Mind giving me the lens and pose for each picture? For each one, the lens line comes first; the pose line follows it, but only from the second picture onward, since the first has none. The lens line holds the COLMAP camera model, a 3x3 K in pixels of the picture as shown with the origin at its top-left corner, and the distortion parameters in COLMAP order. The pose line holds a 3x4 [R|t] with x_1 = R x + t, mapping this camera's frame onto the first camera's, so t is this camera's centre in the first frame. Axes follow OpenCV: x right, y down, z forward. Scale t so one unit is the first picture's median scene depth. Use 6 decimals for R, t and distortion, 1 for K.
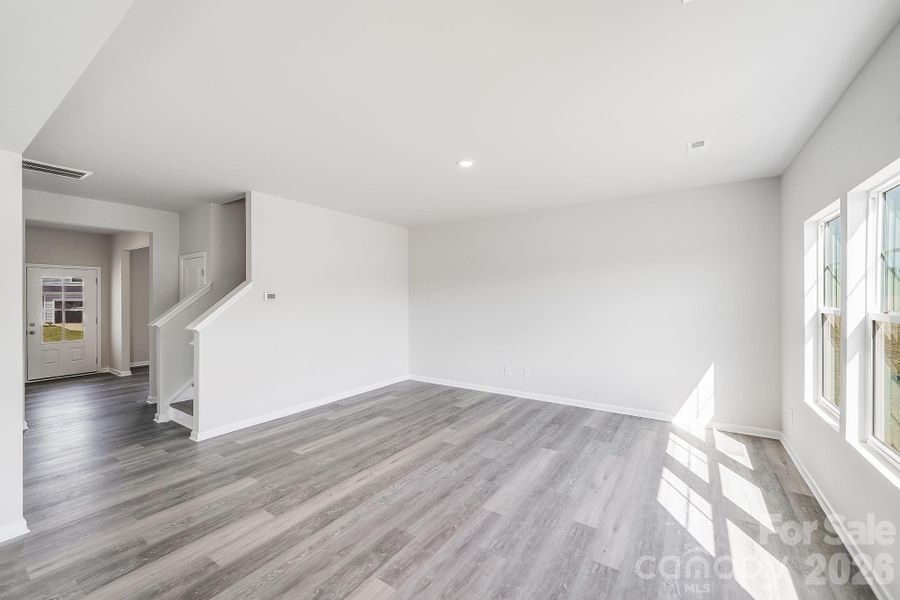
lens RADIAL K [[367.0, 0, 438.4], [0, 367.0, 293.1], [0, 0, 1]] dist [-0.009178, -0.002516]
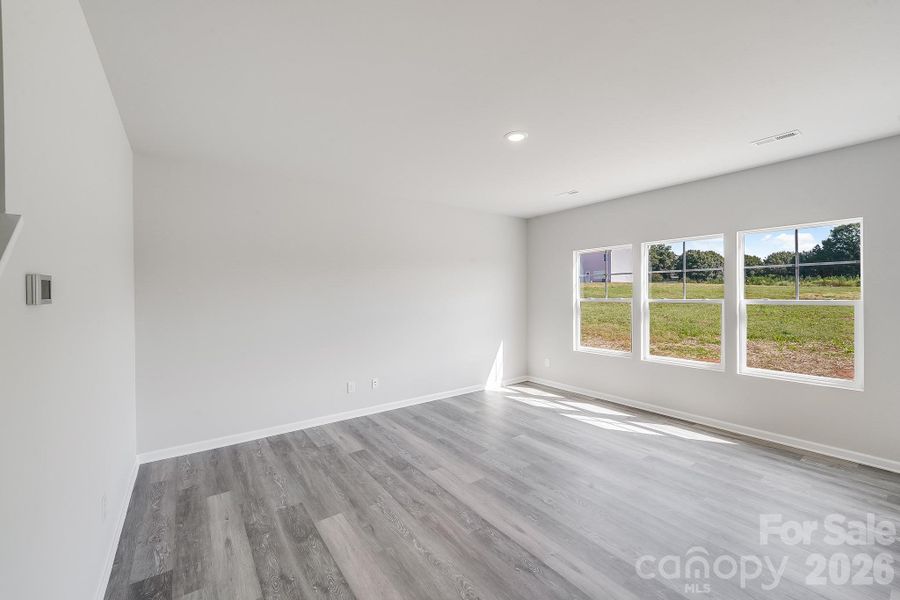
lens RADIAL K [[367.0, 0, 441.0], [0, 367.0, 295.8], [0, 0, 1]] dist [-0.009178, -0.002516]
pose [[0.331265, -0.010409, 0.943480, -0.644489], [0.004999, 0.999944, 0.009276, 0.006828], [-0.943525, 0.001643, 0.331298, 0.717409]]
